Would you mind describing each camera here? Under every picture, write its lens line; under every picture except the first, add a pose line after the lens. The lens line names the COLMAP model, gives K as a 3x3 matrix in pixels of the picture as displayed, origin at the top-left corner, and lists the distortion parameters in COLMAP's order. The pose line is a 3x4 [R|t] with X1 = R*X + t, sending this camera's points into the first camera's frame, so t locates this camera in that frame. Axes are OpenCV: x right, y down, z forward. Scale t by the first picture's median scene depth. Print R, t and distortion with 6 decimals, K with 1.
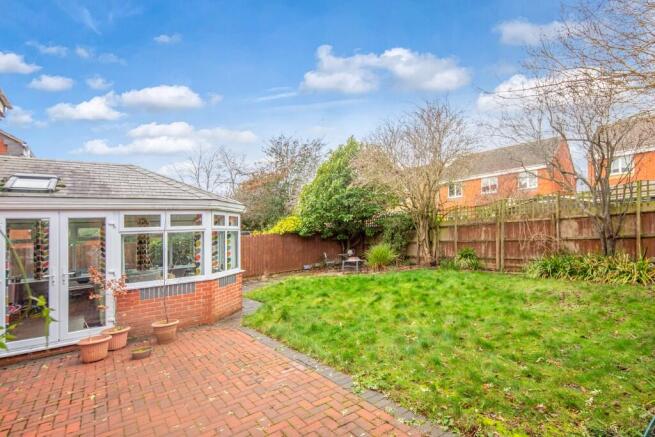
lens RADIAL K [[324.8, 0, 329.0], [0, 324.8, 206.2], [0, 0, 1]] dist [0.001367, -0.000335]
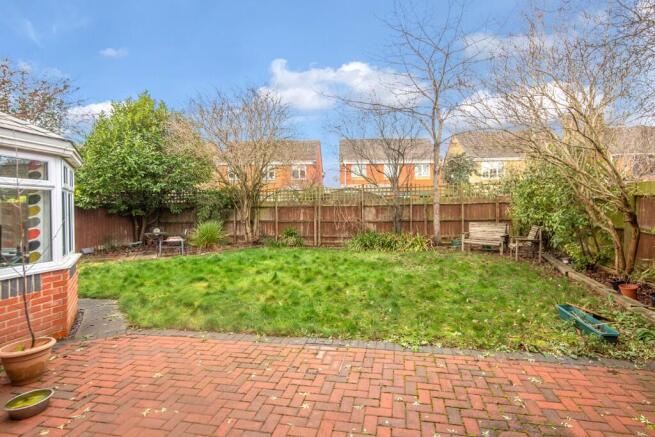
lens RADIAL K [[324.8, 0, 329.0], [0, 324.8, 206.2], [0, 0, 1]] dist [0.001367, -0.000335]
pose [[0.724809, 0.059505, 0.686375, -0.286484], [-0.097196, 0.995131, 0.016367, 0.031962], [-0.682059, -0.078576, 0.727063, 0.140816]]
